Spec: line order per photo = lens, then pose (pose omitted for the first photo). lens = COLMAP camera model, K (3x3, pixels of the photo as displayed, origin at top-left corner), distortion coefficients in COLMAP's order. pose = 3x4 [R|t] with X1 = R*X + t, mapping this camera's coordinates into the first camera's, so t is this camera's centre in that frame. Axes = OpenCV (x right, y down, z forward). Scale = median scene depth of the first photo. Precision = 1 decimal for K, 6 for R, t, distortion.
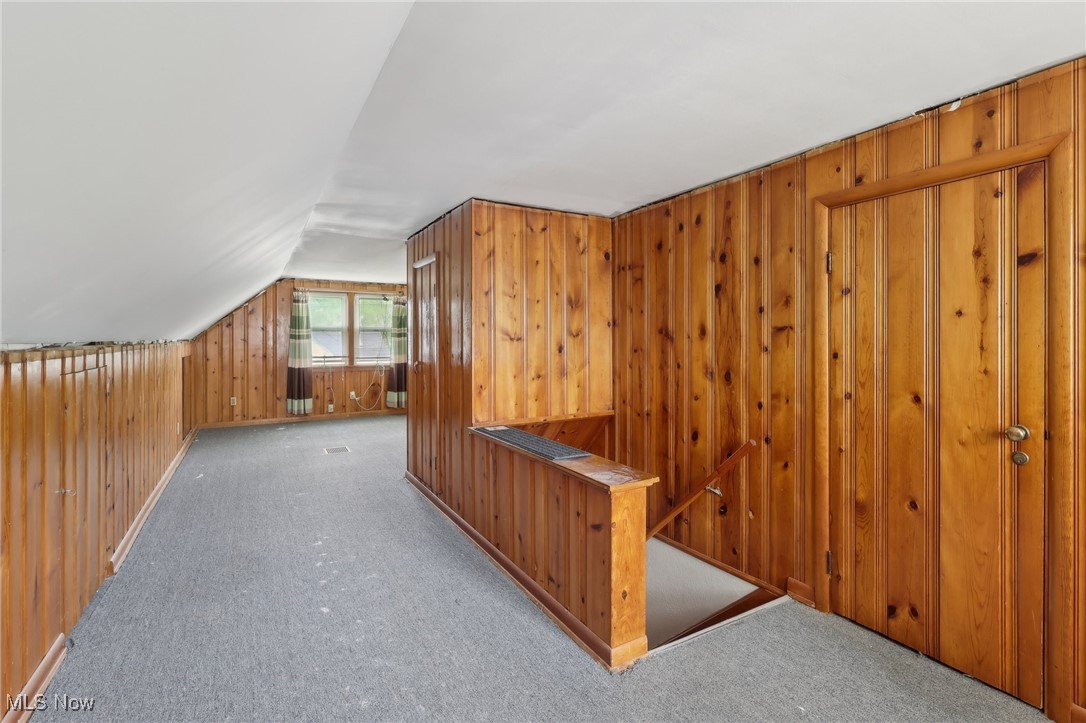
lens RADIAL K [[501.3, 0, 545.9], [0, 501.3, 343.1], [0, 0, 1]] dist [-0.007915, -0.000643]
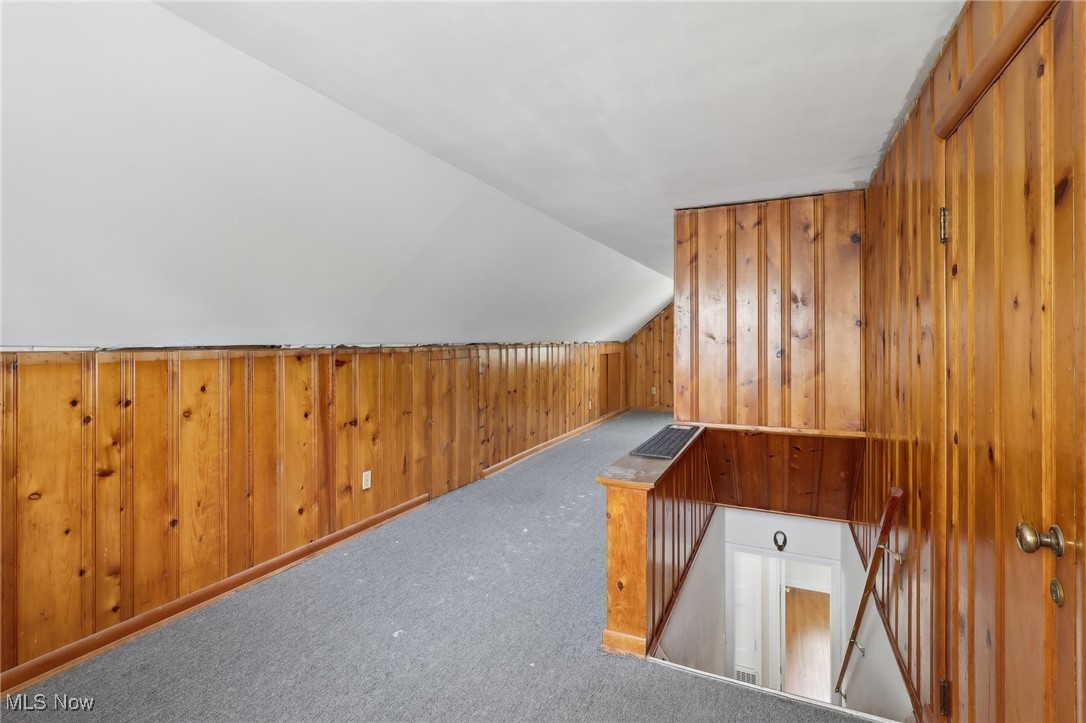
lens RADIAL K [[501.3, 0, 545.9], [0, 501.3, 343.1], [0, 0, 1]] dist [-0.007915, -0.000643]
pose [[0.575764, 0.006121, -0.817593, 0.539141], [-0.007107, 0.999972, 0.002482, -0.005567], [0.817585, 0.004382, 0.575791, 0.152873]]
